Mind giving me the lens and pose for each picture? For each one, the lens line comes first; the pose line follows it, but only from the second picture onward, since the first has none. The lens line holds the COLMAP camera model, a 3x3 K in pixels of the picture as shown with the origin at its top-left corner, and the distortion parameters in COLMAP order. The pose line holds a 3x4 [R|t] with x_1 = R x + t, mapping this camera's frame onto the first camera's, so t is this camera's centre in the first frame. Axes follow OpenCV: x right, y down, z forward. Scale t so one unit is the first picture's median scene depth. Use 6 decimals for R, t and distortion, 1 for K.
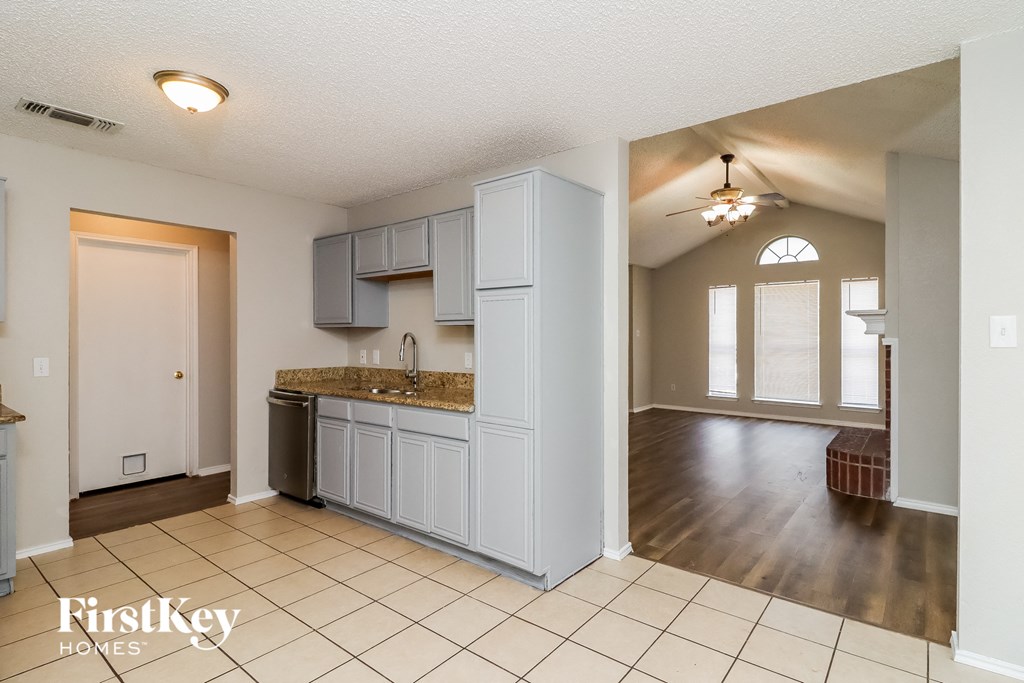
lens RADIAL K [[503.6, 0, 537.6], [0, 503.6, 335.9], [0, 0, 1]] dist [0.011252, -0.000772]
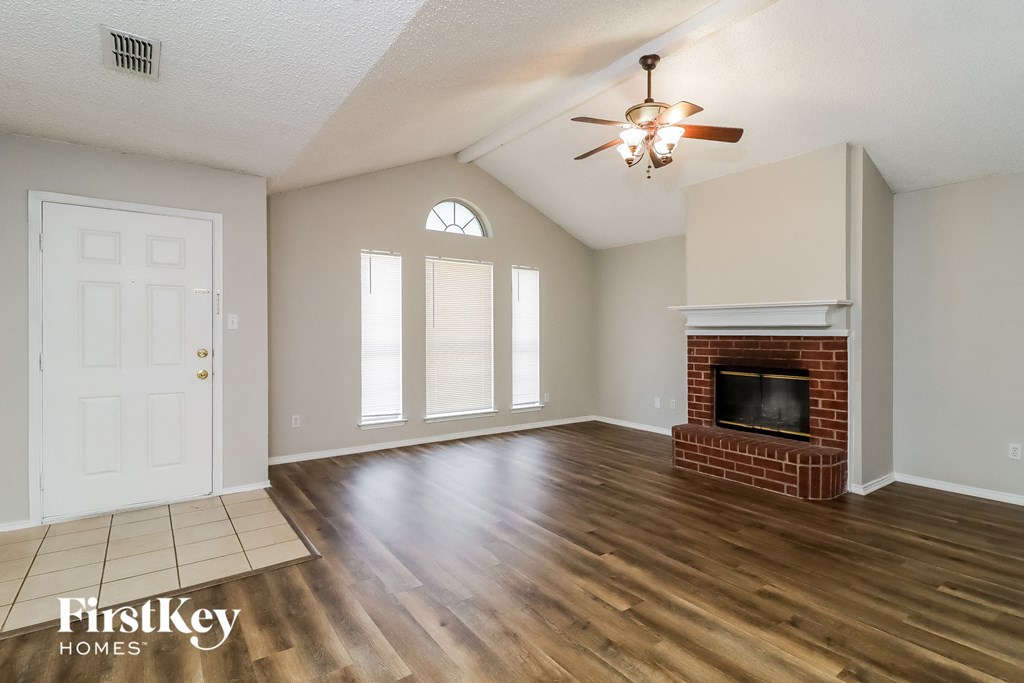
lens RADIAL K [[503.6, 0, 537.6], [0, 503.6, 335.9], [0, 0, 1]] dist [0.011252, -0.000772]
pose [[0.261852, -0.005933, 0.965090, -0.218651], [-0.001376, 0.999978, 0.006521, 0.005426], [-0.965107, -0.003036, 0.261838, 0.677183]]
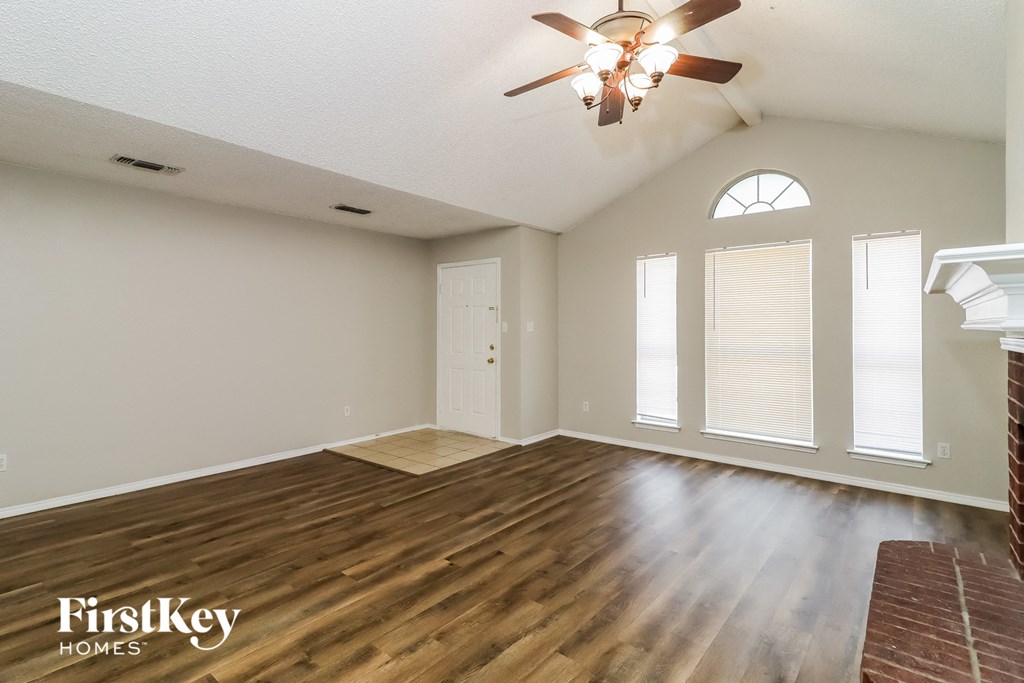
lens RADIAL K [[495.3, 0, 482.9], [0, 495.3, 324.2], [0, 0, 1]] dist [0.017916, 0.000159]
pose [[0.998323, 0.001811, -0.057866, 0.191109], [-0.002412, 0.999944, -0.010328, -0.001431], [0.057844, 0.010450, 0.998271, 0.367203]]
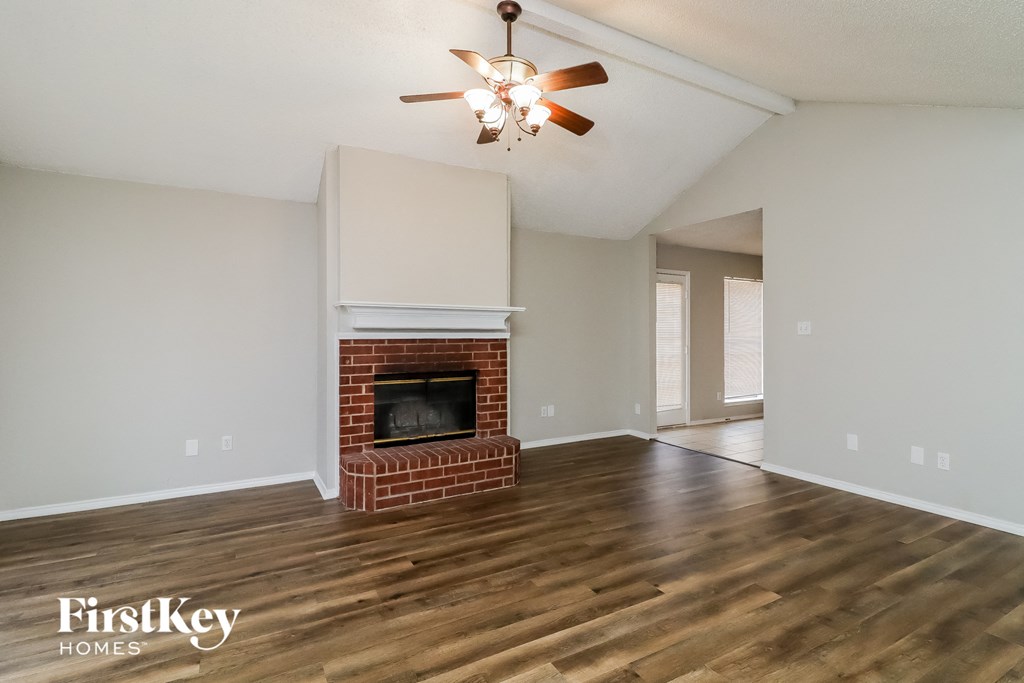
lens RADIAL K [[503.6, 0, 537.6], [0, 503.6, 335.9], [0, 0, 1]] dist [0.011252, -0.000772]
pose [[-0.931011, -0.002428, 0.364983, 0.100828], [-0.000286, 0.999982, 0.005921, 0.002307], [-0.364991, 0.005408, -0.930995, 1.052278]]
